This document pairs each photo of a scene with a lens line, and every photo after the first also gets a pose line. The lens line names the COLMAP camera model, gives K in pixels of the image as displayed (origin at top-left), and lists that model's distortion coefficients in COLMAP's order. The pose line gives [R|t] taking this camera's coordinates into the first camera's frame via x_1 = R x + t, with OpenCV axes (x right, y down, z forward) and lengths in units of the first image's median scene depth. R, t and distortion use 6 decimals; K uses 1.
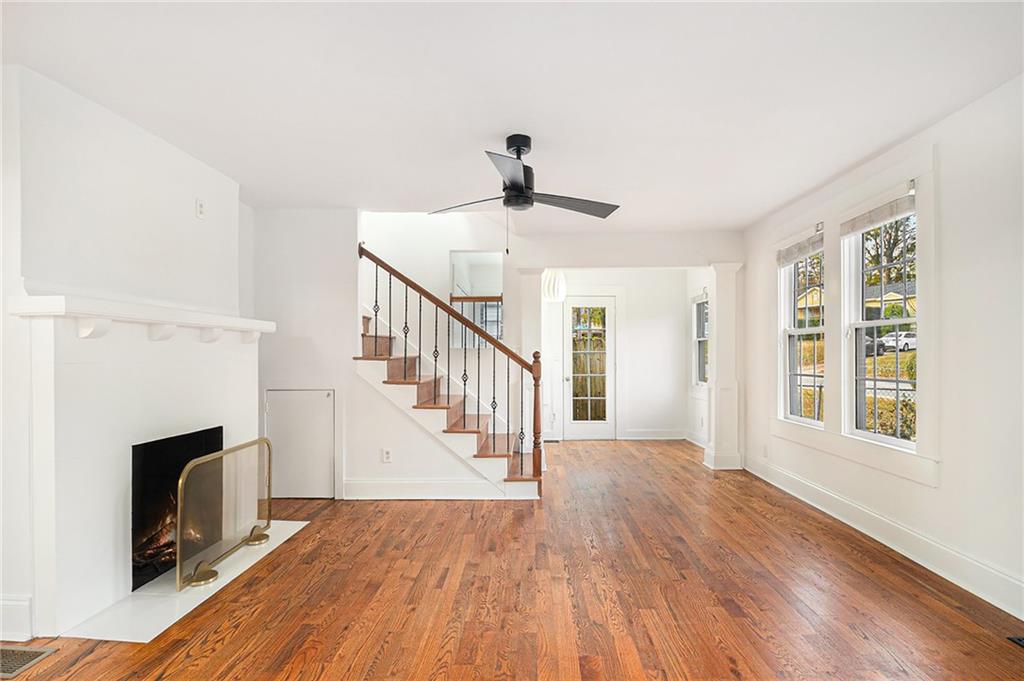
lens RADIAL K [[496.5, 0, 534.8], [0, 496.5, 353.0], [0, 0, 1]] dist [-0.010785, -0.000224]
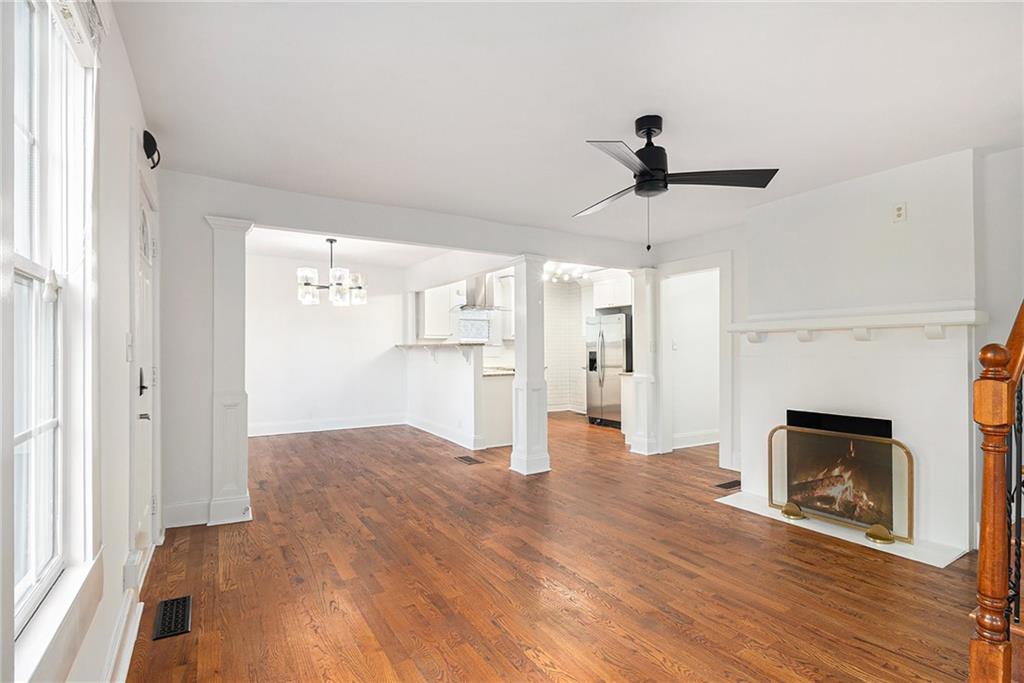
lens RADIAL K [[525.4, 0, 514.8], [0, 525.4, 353.9], [0, 0, 1]] dist [-0.000943, -0.000412]
pose [[-0.860712, 0.007317, -0.509040, 0.519540], [0.006766, 0.999973, 0.002933, -0.000546], [0.509048, -0.000920, -0.860738, 1.301853]]
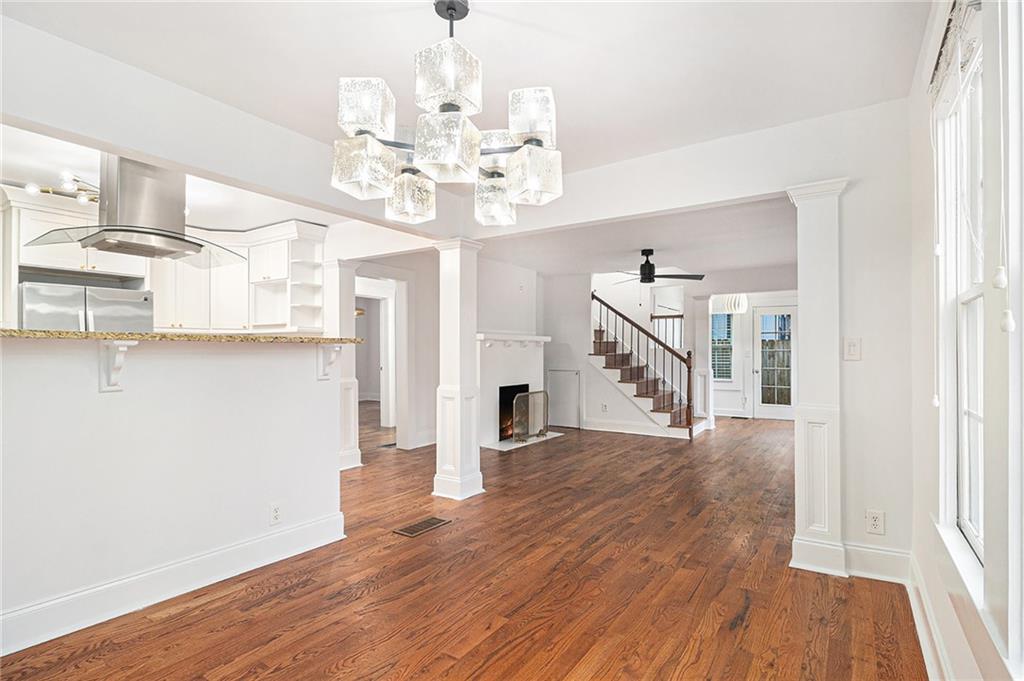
lens RADIAL K [[487.7, 0, 534.5], [0, 487.7, 346.9], [0, 0, 1]] dist [-0.027281, -0.000358]
pose [[0.846118, -0.002942, -0.532988, 0.502284], [0.000335, 0.999988, -0.004988, -0.009828], [0.532996, 0.004042, 0.846108, -0.757605]]
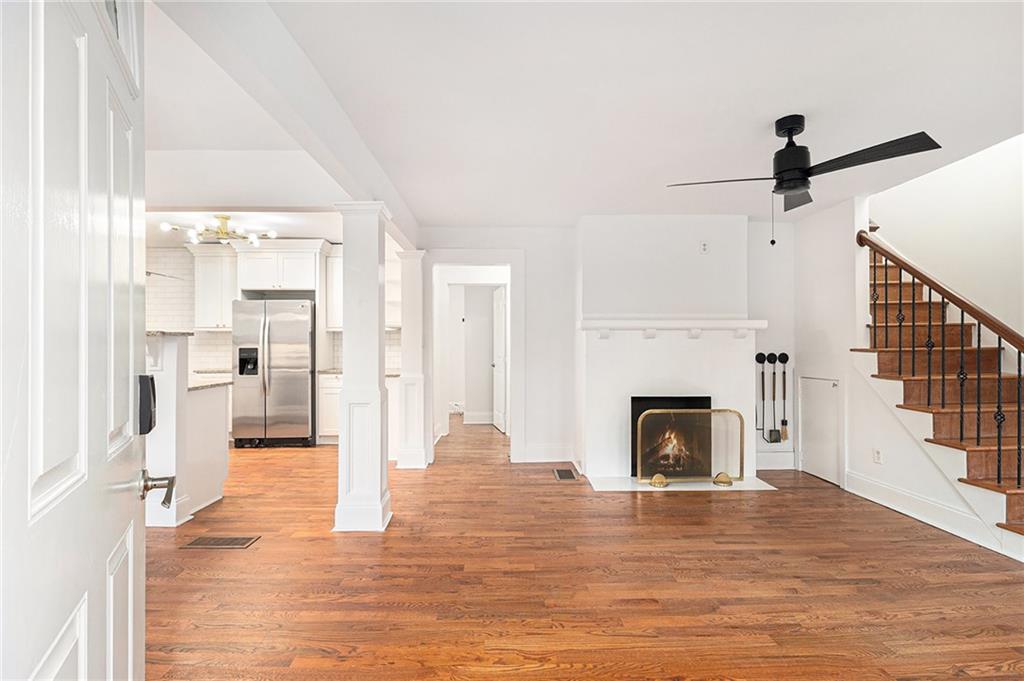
lens RADIAL K [[502.3, 0, 515.5], [0, 502.3, 347.2], [0, 0, 1]] dist [-0.019140, -0.001740]
pose [[0.041692, 0.000574, -0.999130, 0.680879], [0.006501, 0.999979, 0.000846, 0.000023], [0.999109, -0.006530, 0.041687, 0.326958]]
